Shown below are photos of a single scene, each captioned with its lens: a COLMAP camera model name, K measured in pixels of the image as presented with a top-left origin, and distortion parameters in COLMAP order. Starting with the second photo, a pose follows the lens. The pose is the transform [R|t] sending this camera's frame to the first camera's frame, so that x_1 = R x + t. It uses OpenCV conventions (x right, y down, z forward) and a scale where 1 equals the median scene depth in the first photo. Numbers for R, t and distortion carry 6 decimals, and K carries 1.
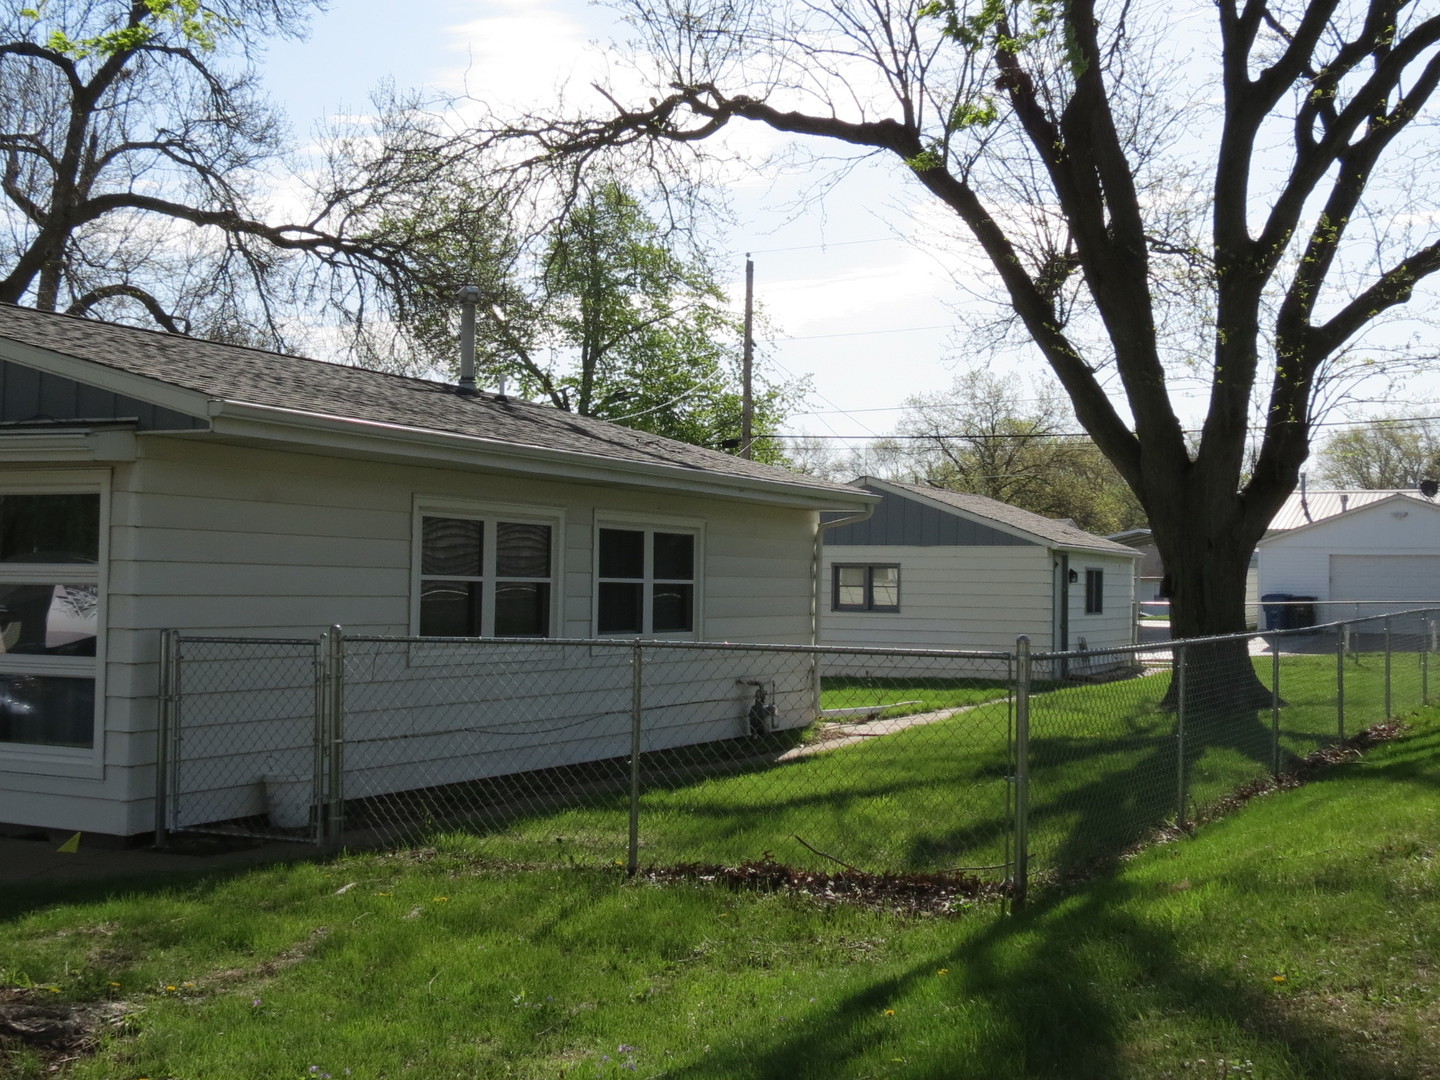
lens RADIAL K [[1798.4, 0, 718.1], [0, 1798.4, 534.1], [0, 0, 1]] dist [-0.032059, 0.000000]
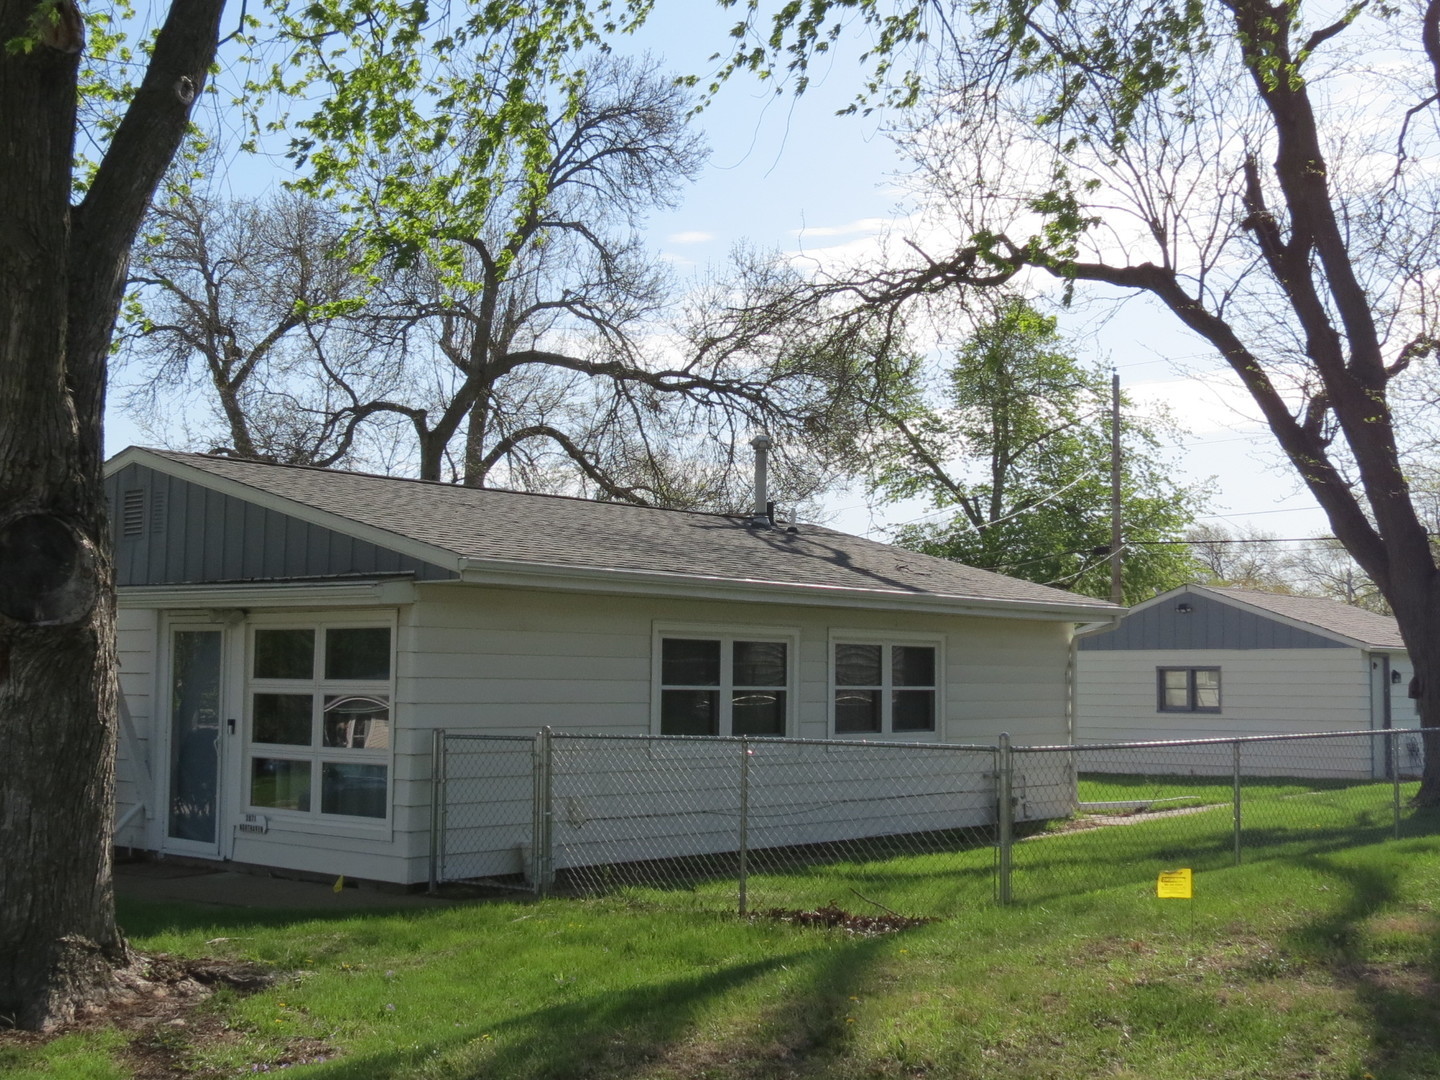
lens RADIAL K [[1798.4, 0, 716.8], [0, 1798.4, 538.0], [0, 0, 1]] dist [-0.032059, 0.000000]
pose [[0.966183, -0.027740, -0.256362, 0.098875], [0.013797, 0.998334, -0.056031, -0.004560], [0.257489, 0.050599, 0.964956, -0.099826]]
